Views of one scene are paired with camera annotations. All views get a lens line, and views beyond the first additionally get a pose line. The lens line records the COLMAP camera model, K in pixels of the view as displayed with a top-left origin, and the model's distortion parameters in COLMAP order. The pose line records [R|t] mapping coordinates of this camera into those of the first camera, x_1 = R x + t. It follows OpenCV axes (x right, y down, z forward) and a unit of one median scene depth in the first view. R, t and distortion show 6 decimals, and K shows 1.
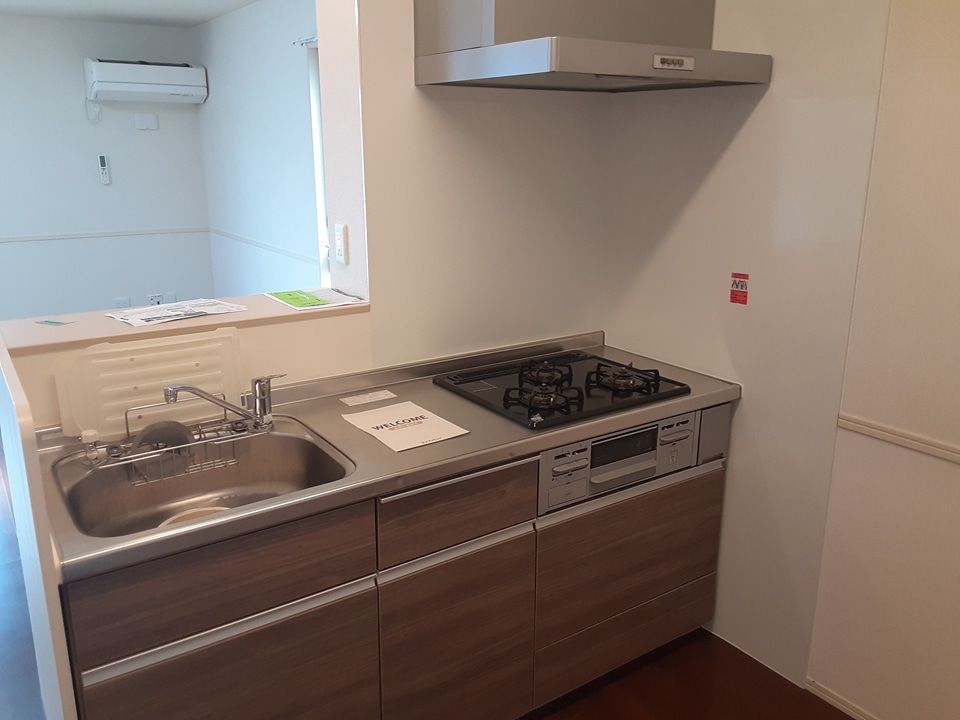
lens RADIAL K [[768.2, 0, 480.0], [0, 768.2, 360.0], [0, 0, 1]] dist [0.006971, 0.004197]
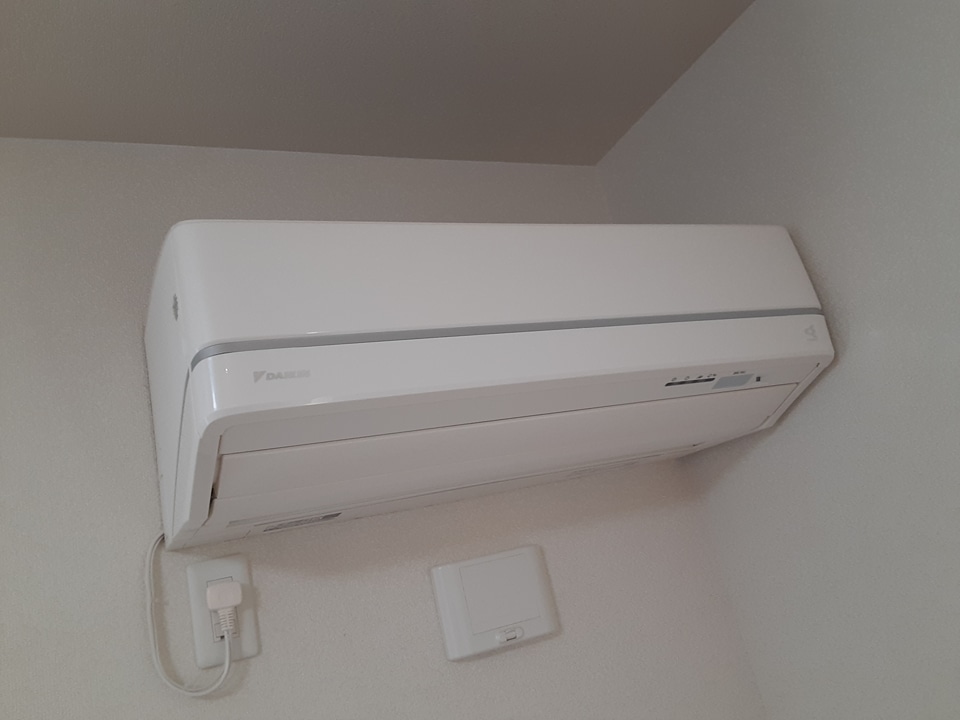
lens RADIAL K [[768.2, 0, 480.0], [0, 768.2, 360.0], [0, 0, 1]] dist [0.006971, 0.004197]
pose [[0.969512, -0.228824, -0.087670, -0.423080], [0.160289, 0.862818, -0.479429, -0.283717], [0.185348, 0.450759, 0.873191, 0.853122]]
